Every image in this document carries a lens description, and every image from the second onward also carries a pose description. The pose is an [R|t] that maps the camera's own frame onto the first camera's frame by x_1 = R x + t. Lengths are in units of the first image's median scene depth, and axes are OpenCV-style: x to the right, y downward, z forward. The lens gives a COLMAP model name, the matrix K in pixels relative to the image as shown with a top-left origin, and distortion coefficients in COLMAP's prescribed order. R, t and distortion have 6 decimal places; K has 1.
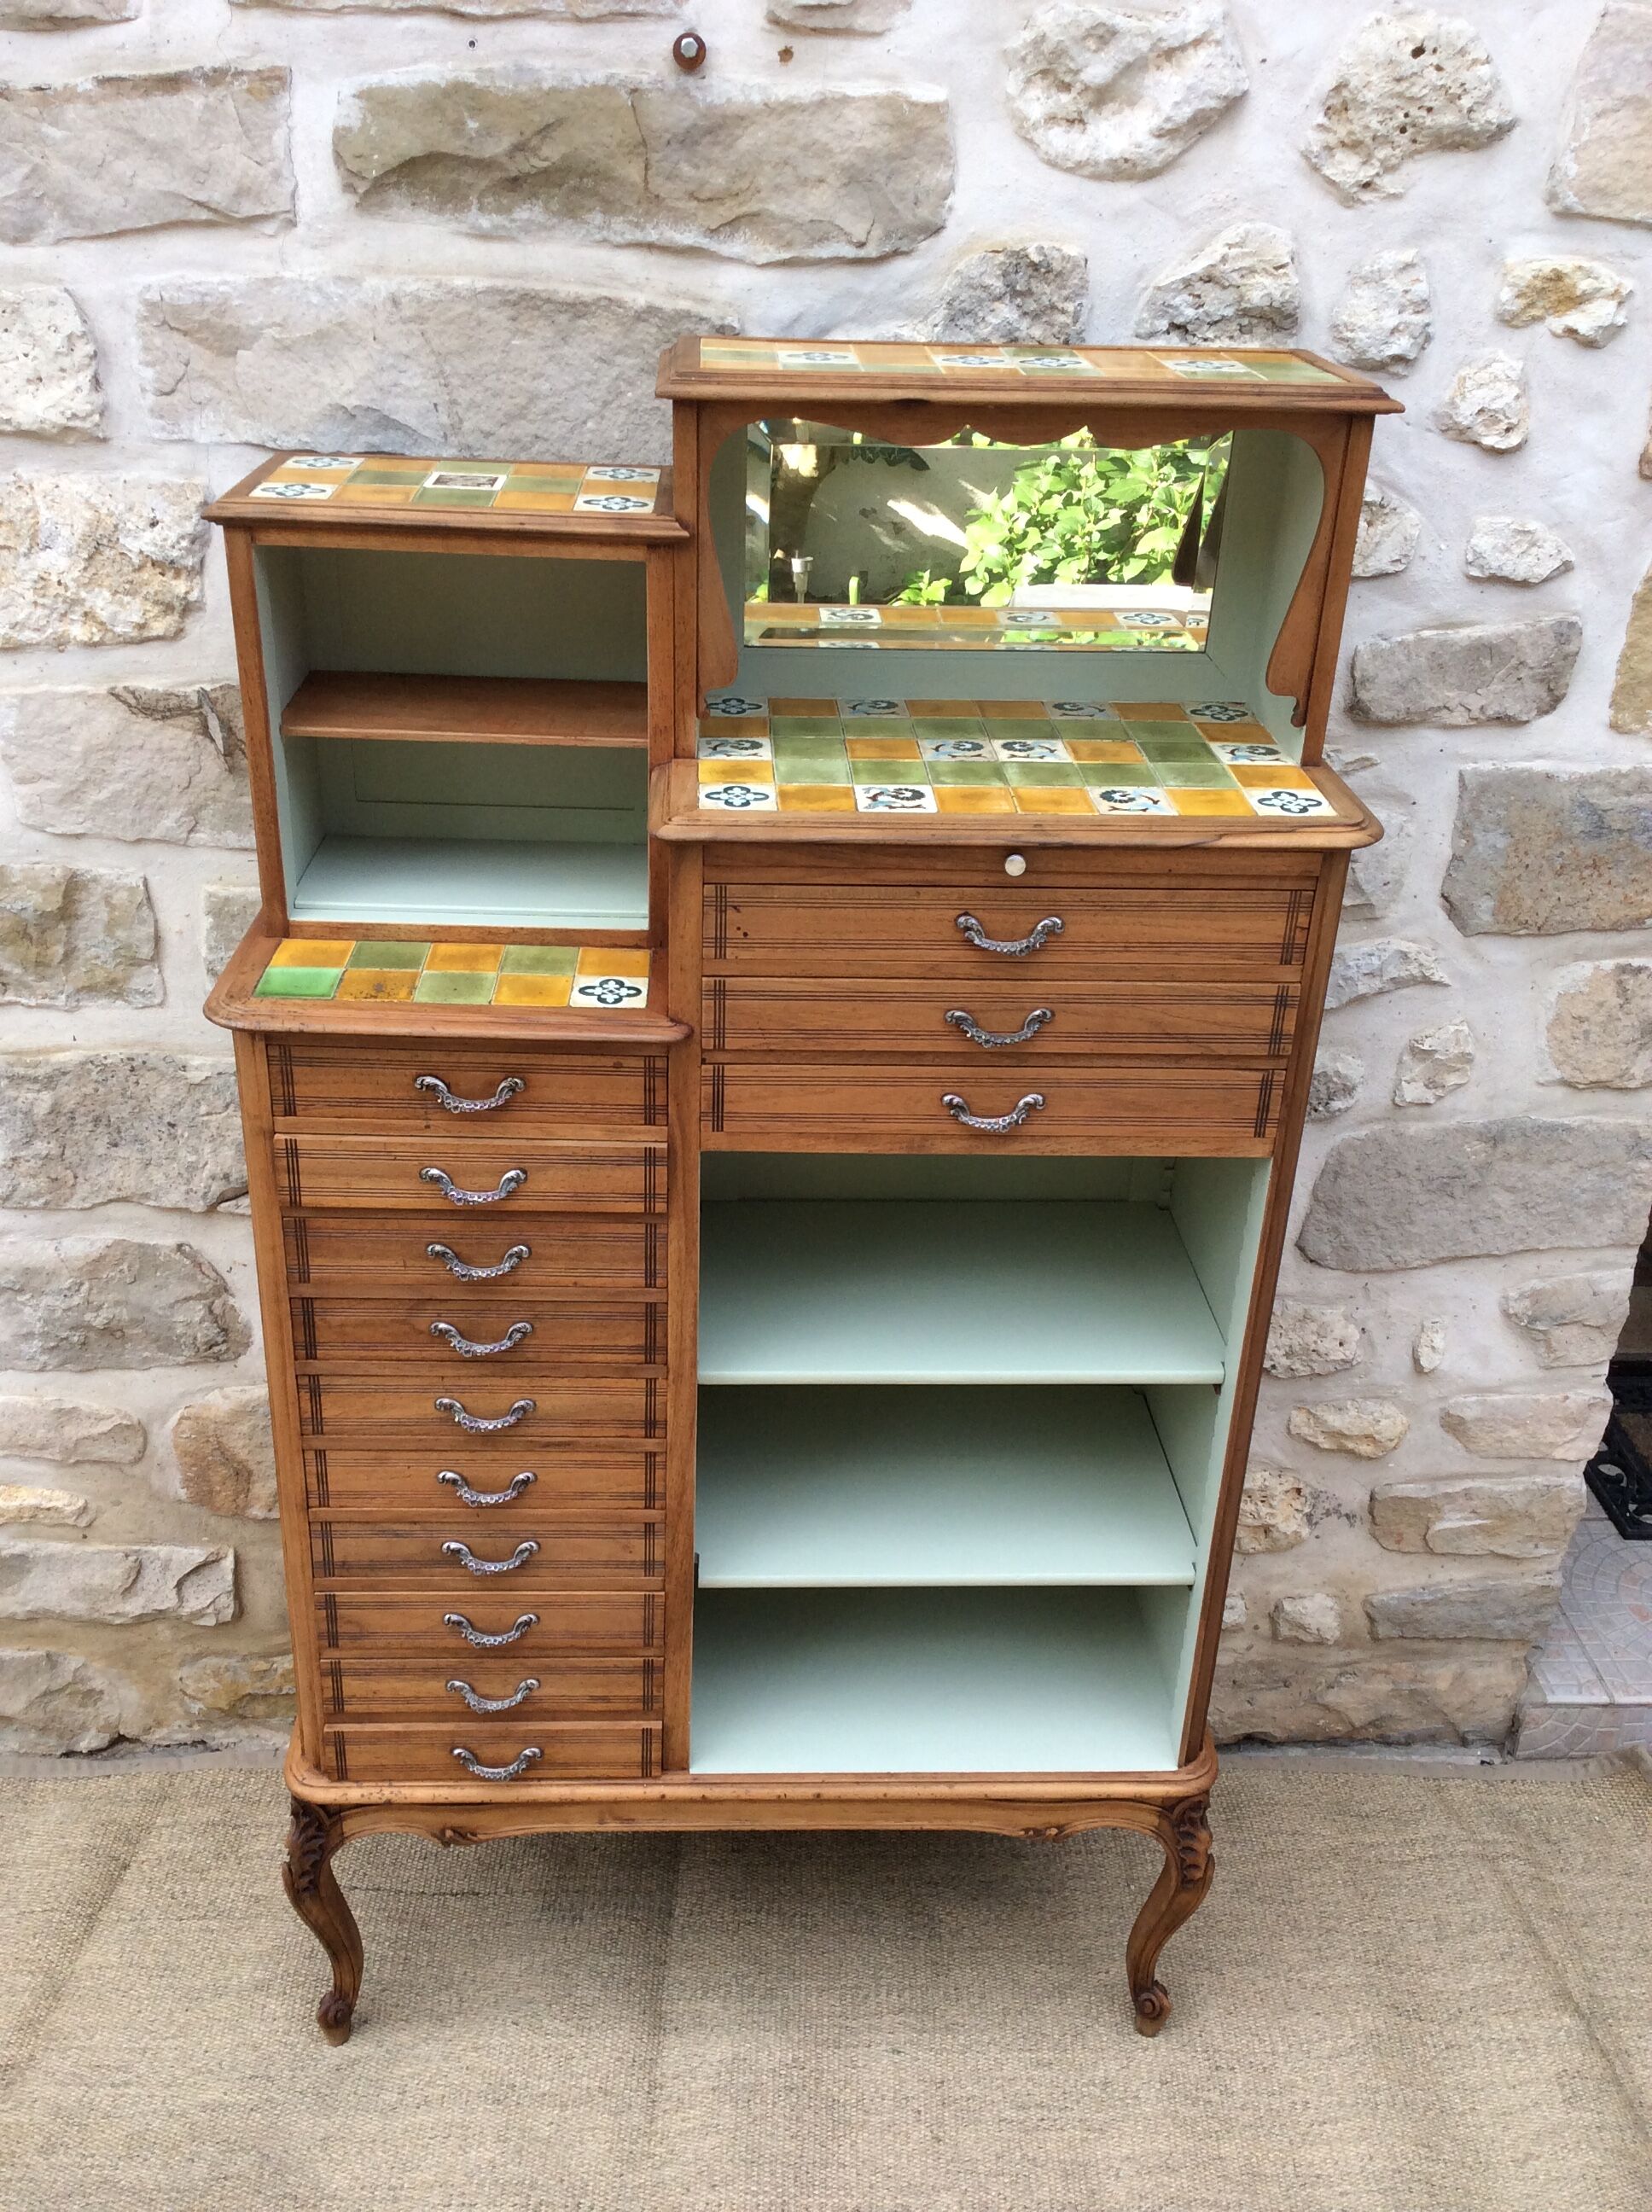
lens RADIAL K [[2015.6, 0, 797.8], [0, 2015.6, 1120.1], [0, 0, 1]] dist [0.005025, 0.000000]
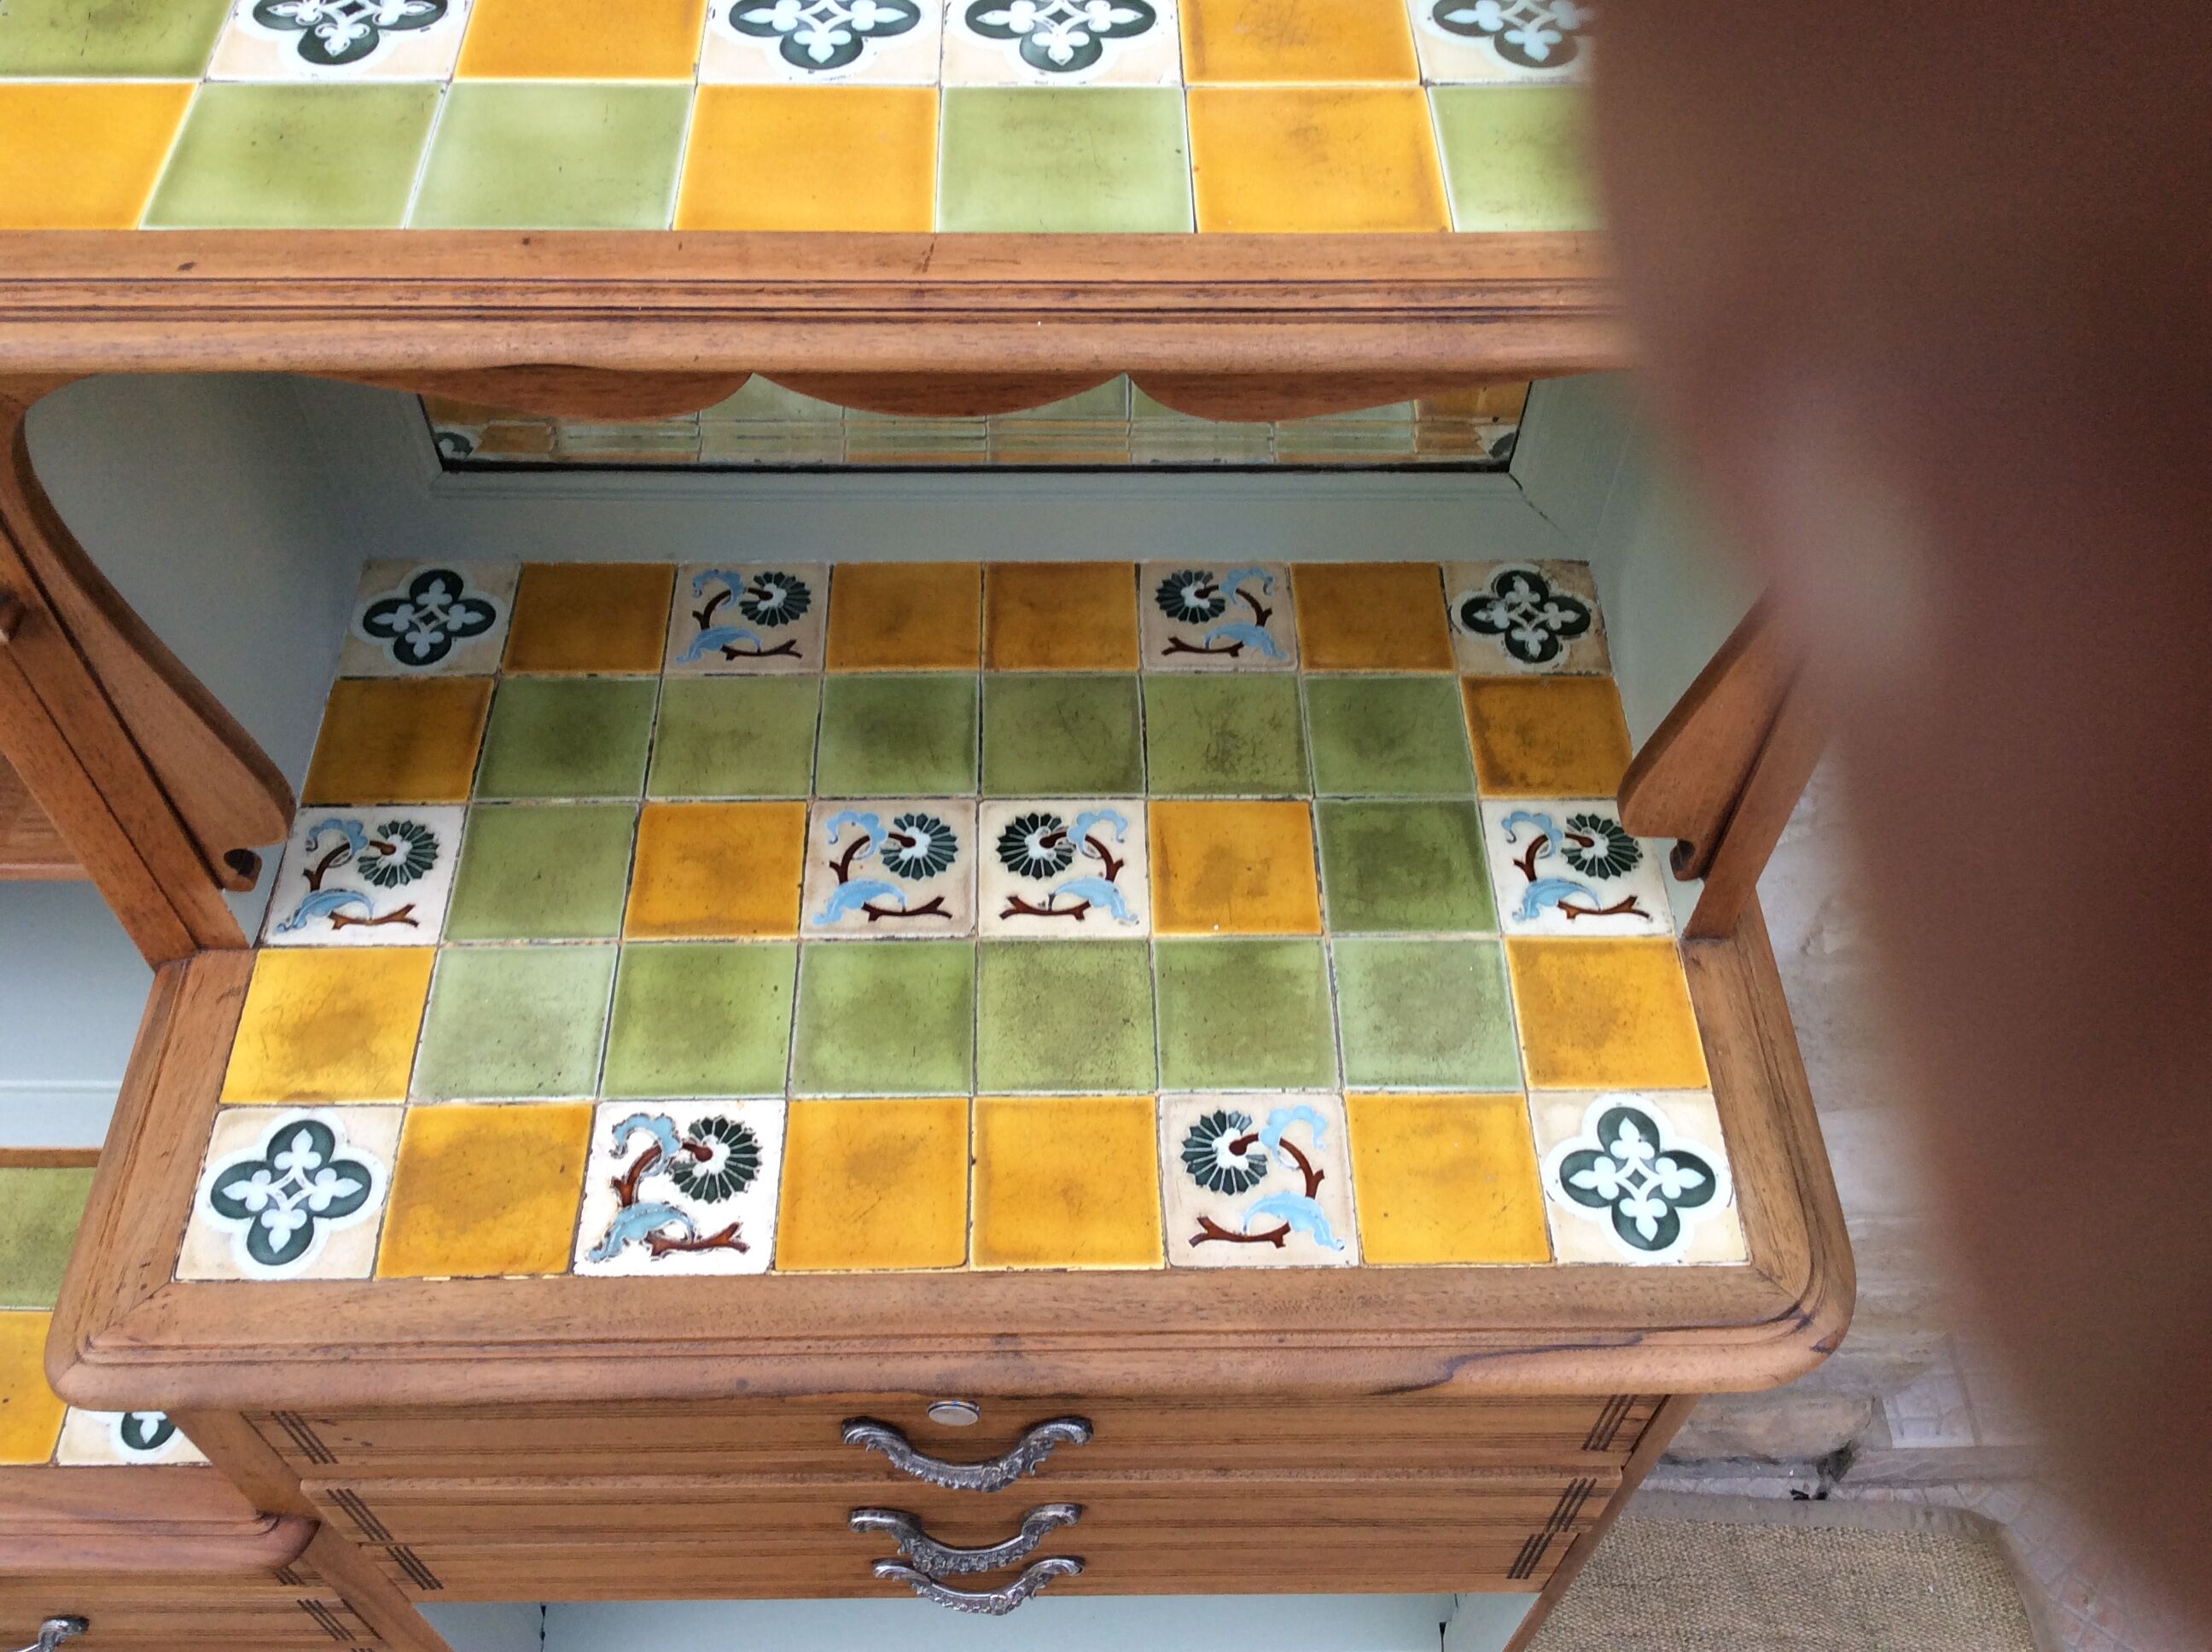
lens RADIAL K [[2015.6, 0, 1133.1], [0, 2015.6, 771.1], [0, 0, 1]] dist [0.005025, 0.000000]
pose [[0.999903, 0.010983, -0.008567, 0.126797], [-0.006343, 0.906607, 0.421929, -0.363232], [0.012401, -0.421833, 0.906589, 0.583496]]
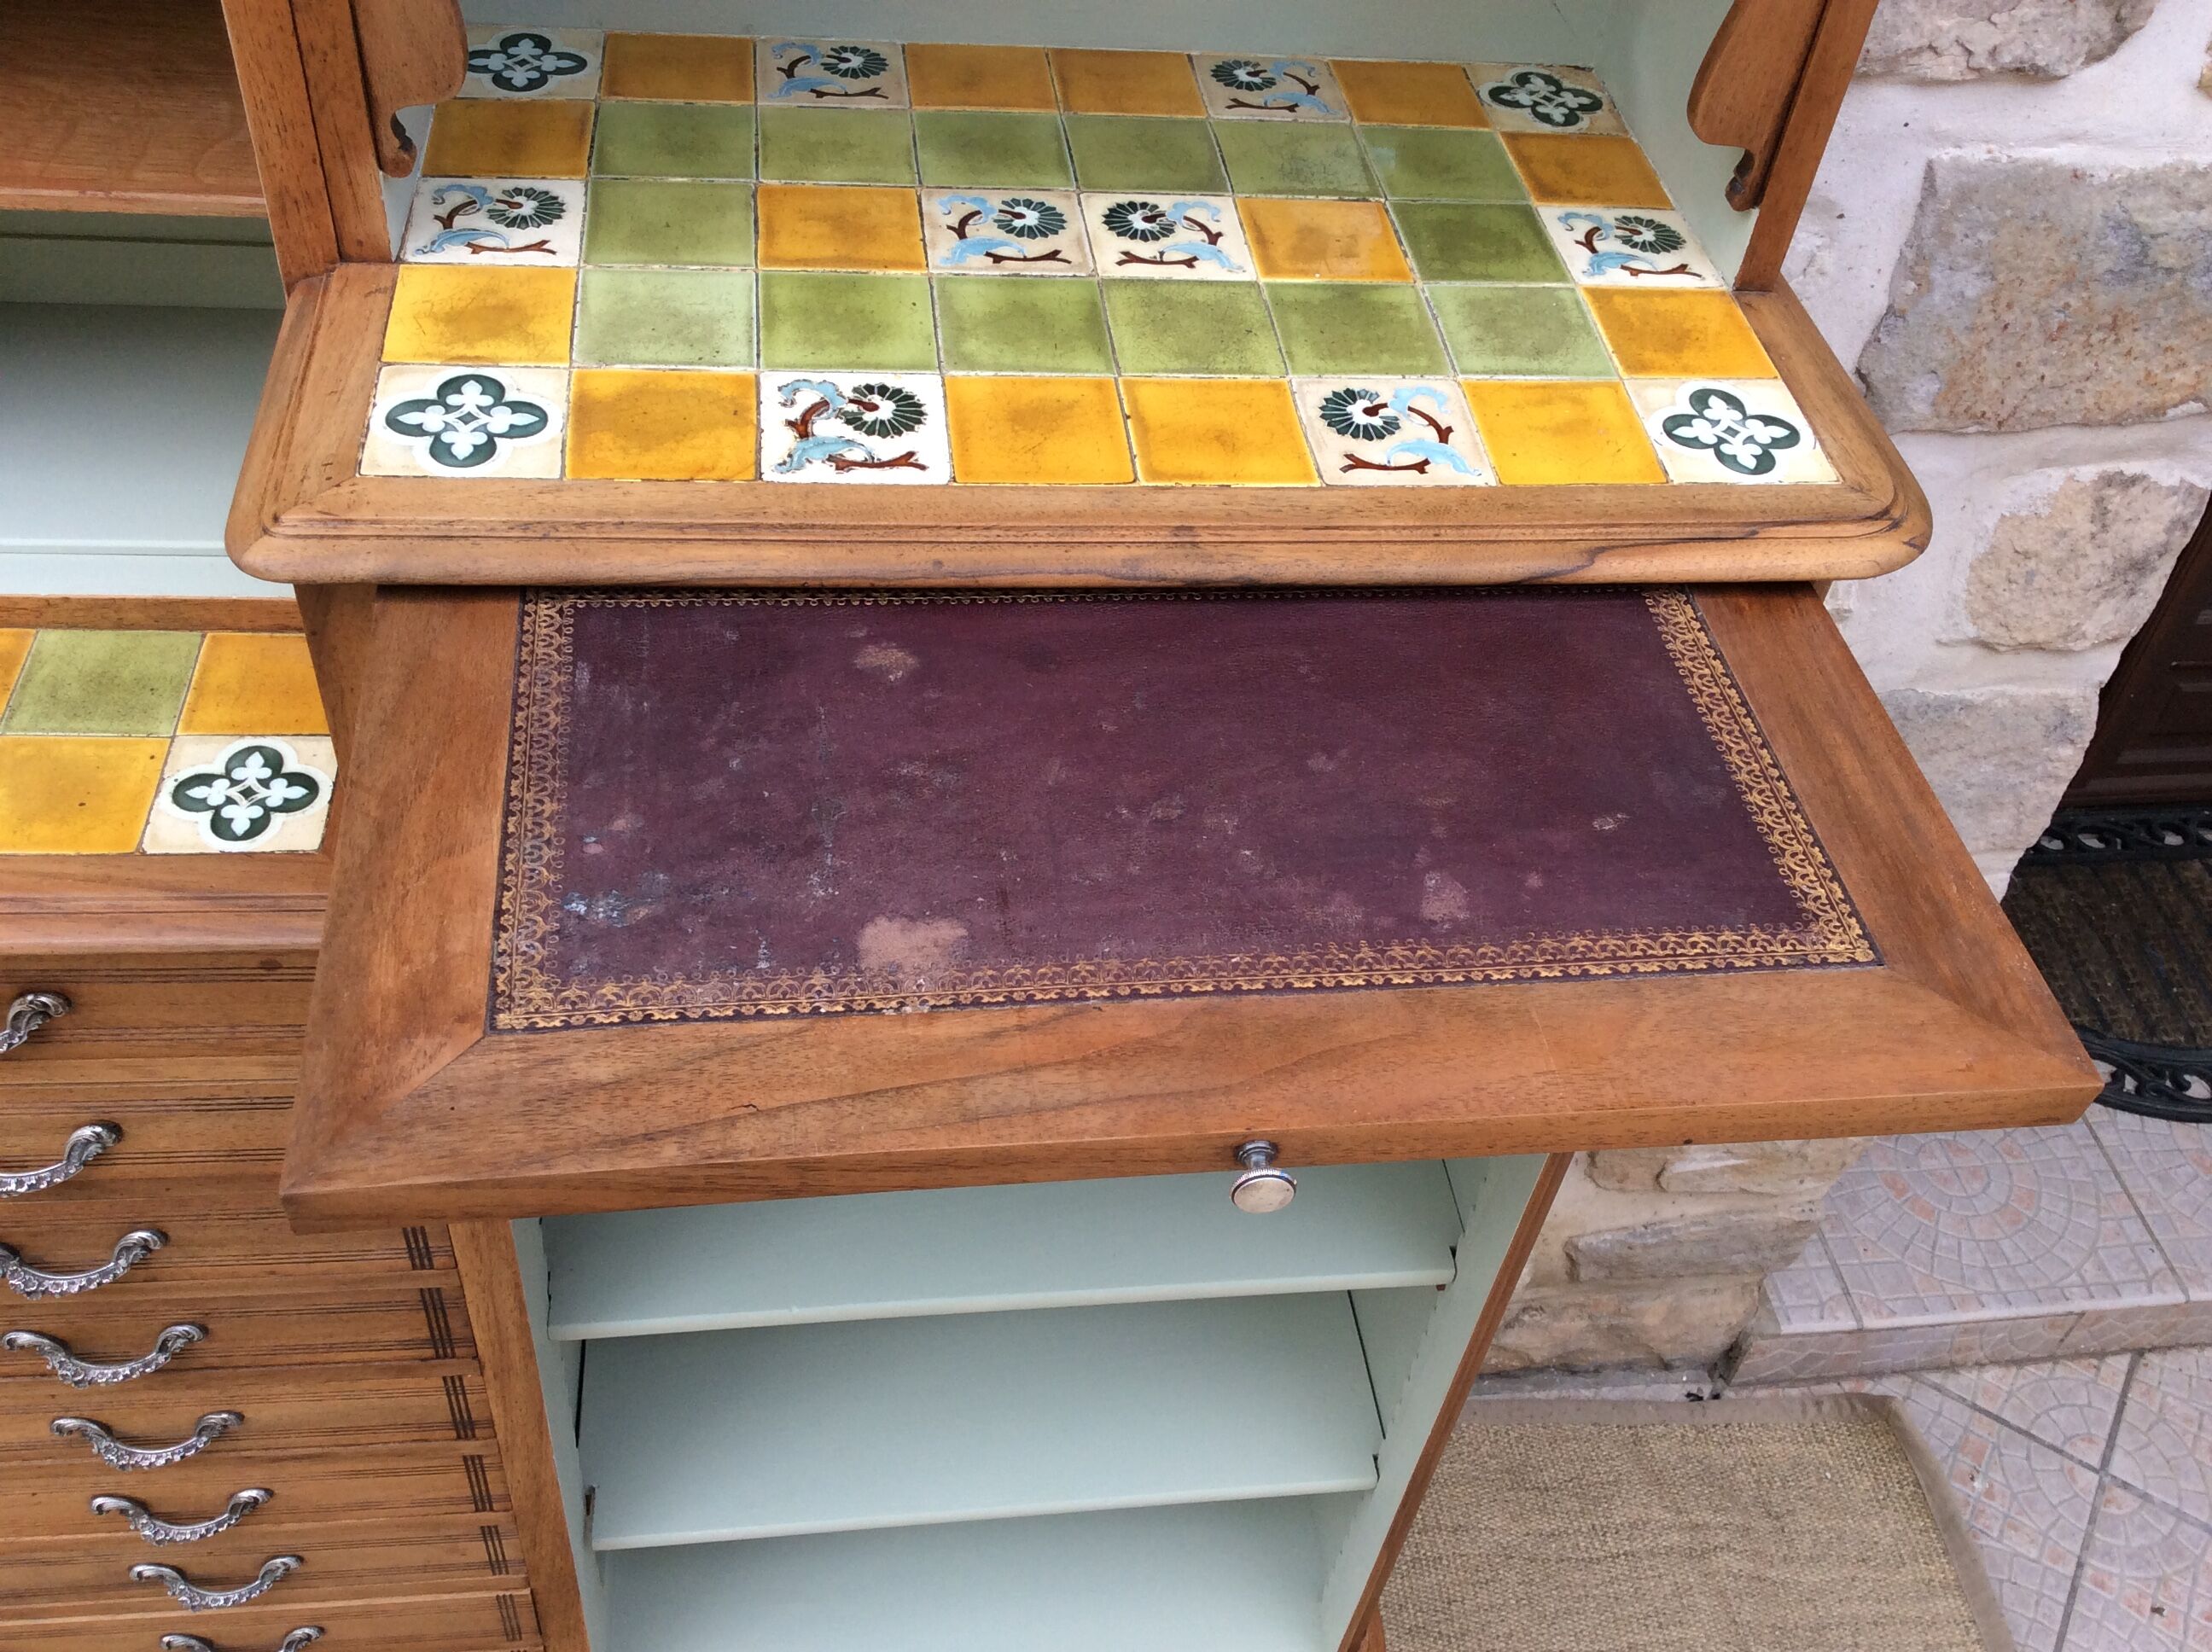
lens RADIAL K [[2015.6, 0, 1118.5], [0, 2015.6, 825.6], [0, 0, 1]] dist [0.005025, 0.000000]
pose [[0.993655, -0.015828, 0.111355, 0.048769], [-0.019706, 0.950236, 0.310906, -0.187257], [-0.110734, -0.311128, 0.943895, 0.498229]]
